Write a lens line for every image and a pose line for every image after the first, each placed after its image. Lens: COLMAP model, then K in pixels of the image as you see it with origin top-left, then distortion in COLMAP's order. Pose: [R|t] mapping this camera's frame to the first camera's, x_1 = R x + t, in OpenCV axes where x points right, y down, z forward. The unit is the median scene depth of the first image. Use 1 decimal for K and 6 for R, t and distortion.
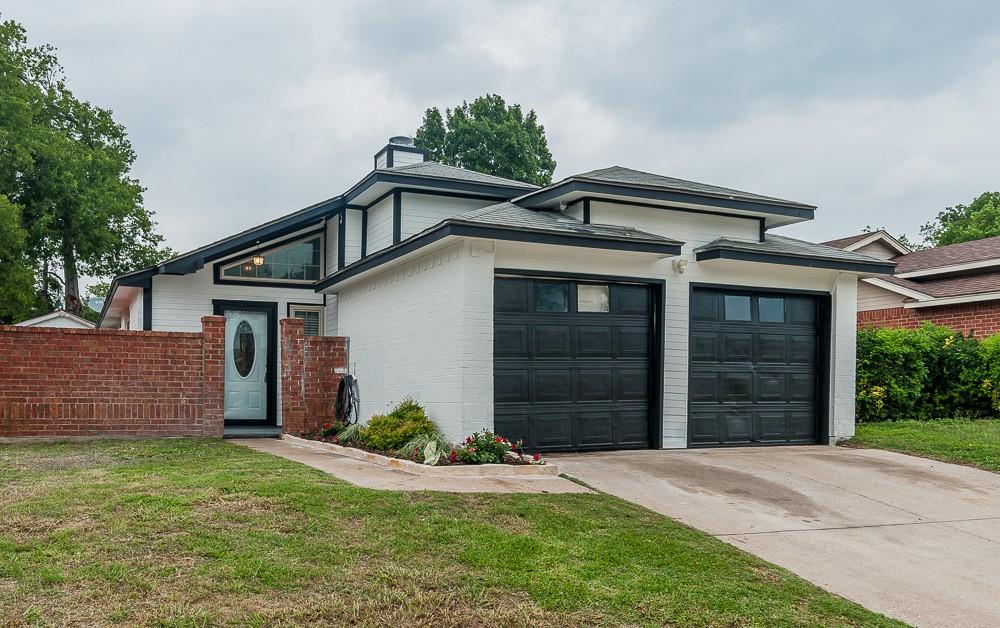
lens RADIAL K [[884.5, 0, 498.0], [0, 884.5, 404.3], [0, 0, 1]] dist [-0.046211, 0.014431]
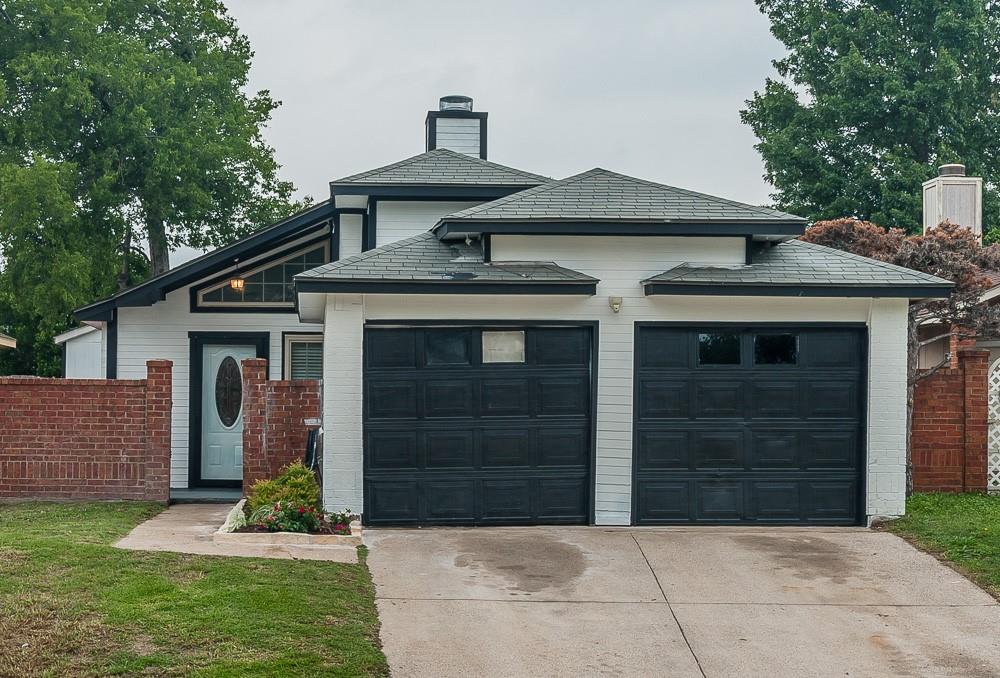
lens RADIAL K [[1950.4, 0, 500.0], [0, 1950.4, 339.0], [0, 0, 1]] dist [-0.024742, -0.180204]
pose [[0.933578, -0.012101, -0.358169, 0.670906], [-0.005469, 0.998832, -0.048001, -0.031390], [0.358331, 0.046772, 0.932422, -0.655444]]
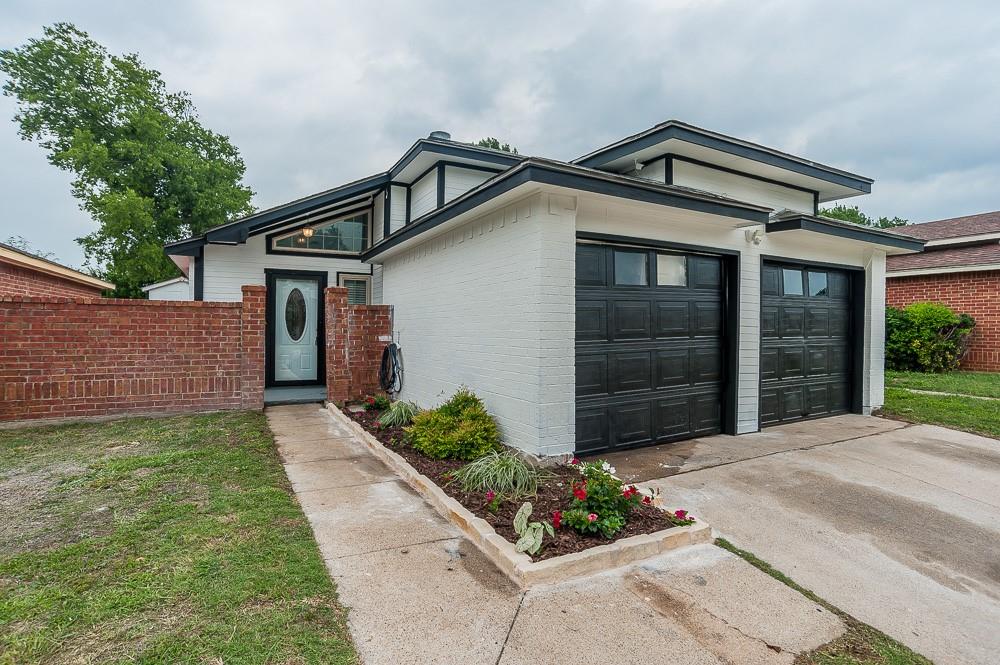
lens RADIAL K [[506.1, 0, 511.9], [0, 506.1, 328.2], [0, 0, 1]] dist [-0.072433, 0.033859]
pose [[0.998335, 0.002849, 0.057619, -0.069317], [-0.002461, 0.999974, -0.006790, -0.049795], [-0.057637, 0.006637, 0.998316, 0.436707]]
